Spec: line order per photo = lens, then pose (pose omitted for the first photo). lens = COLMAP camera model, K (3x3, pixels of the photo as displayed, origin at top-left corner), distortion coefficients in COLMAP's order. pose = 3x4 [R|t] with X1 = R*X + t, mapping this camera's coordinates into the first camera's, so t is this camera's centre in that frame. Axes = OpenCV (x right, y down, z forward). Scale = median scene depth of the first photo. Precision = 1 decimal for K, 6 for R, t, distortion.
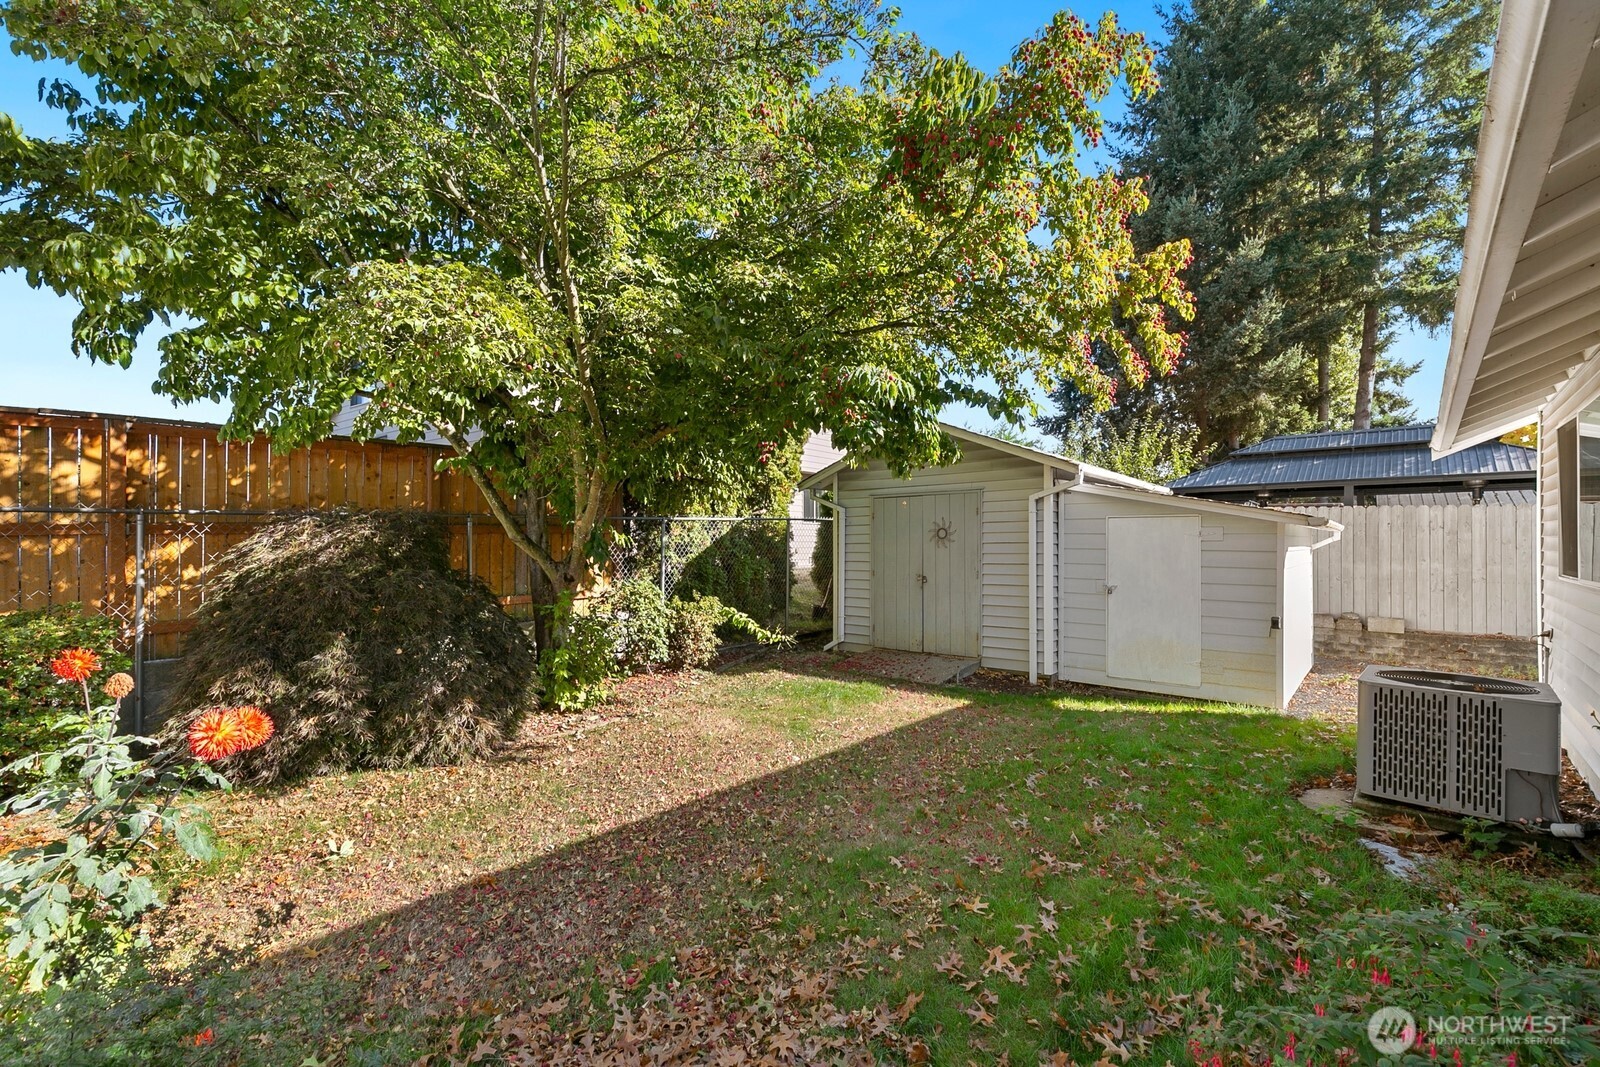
lens RADIAL K [[720.0, 0, 799.0], [0, 720.0, 536.7], [0, 0, 1]] dist [0.004323, -0.005182]
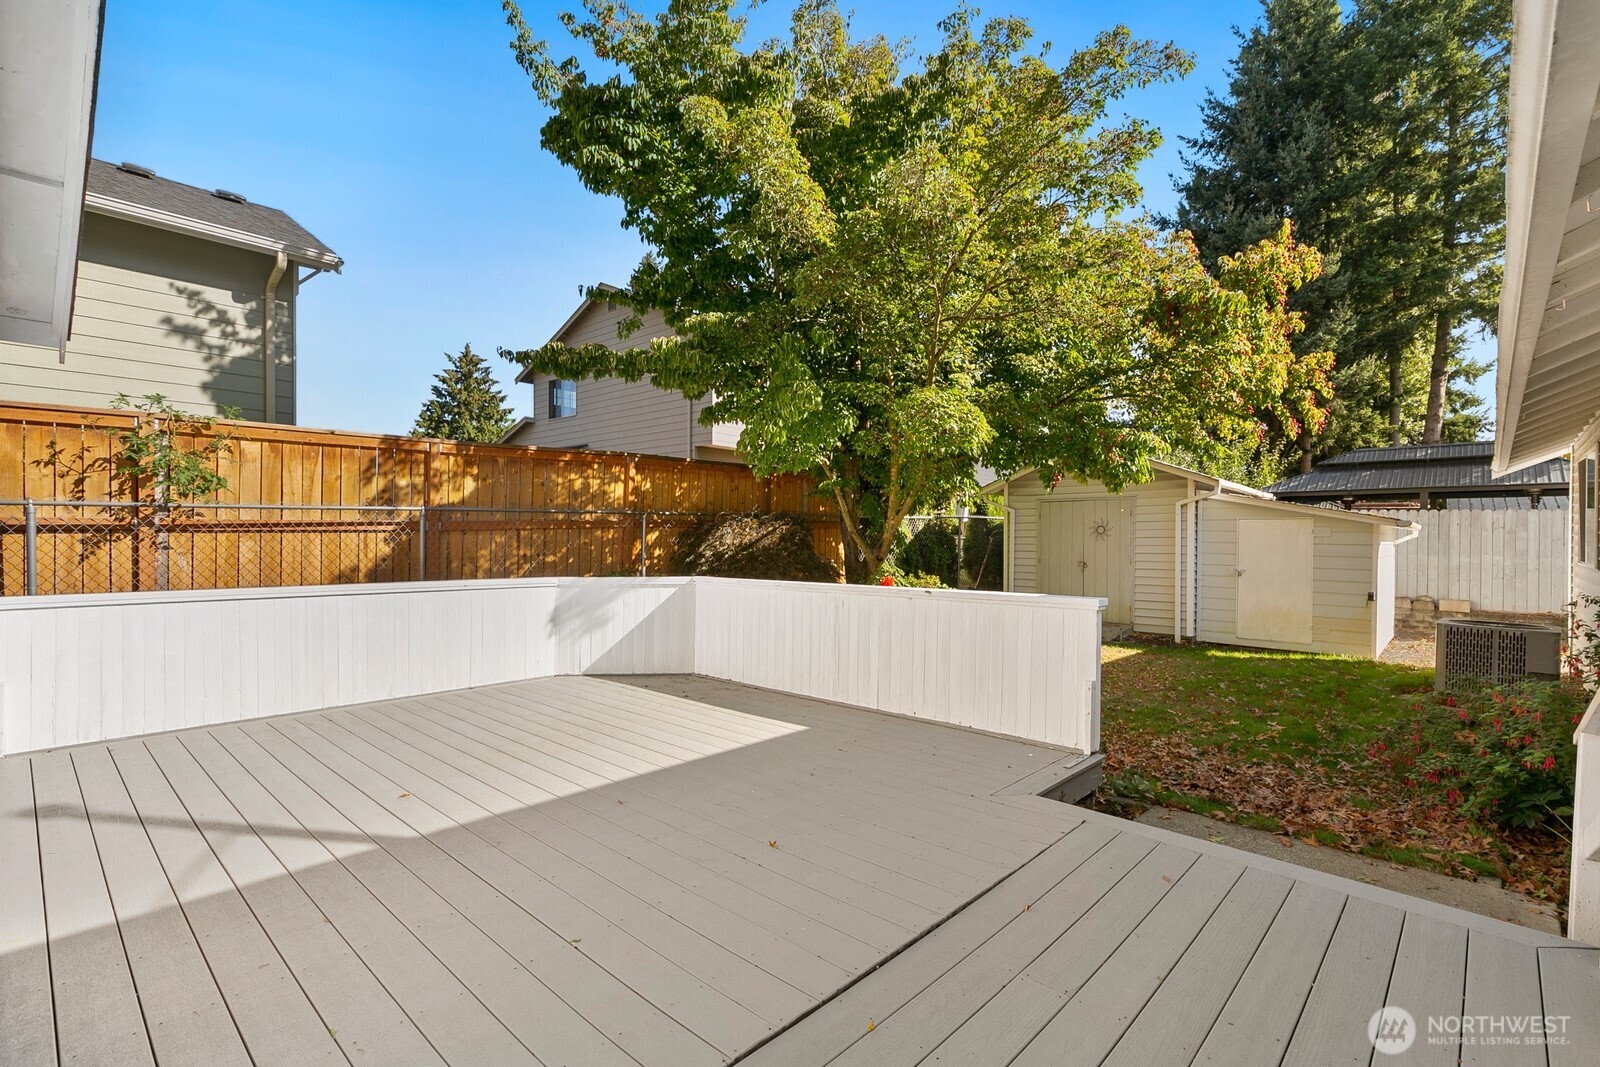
lens RADIAL K [[720.0, 0, 799.0], [0, 720.0, 536.7], [0, 0, 1]] dist [0.004323, -0.005182]
pose [[0.998429, 0.007600, -0.055513, -0.093613], [-0.007108, 0.999934, 0.009054, 0.000029], [0.055578, -0.008645, 0.998417, -0.114758]]
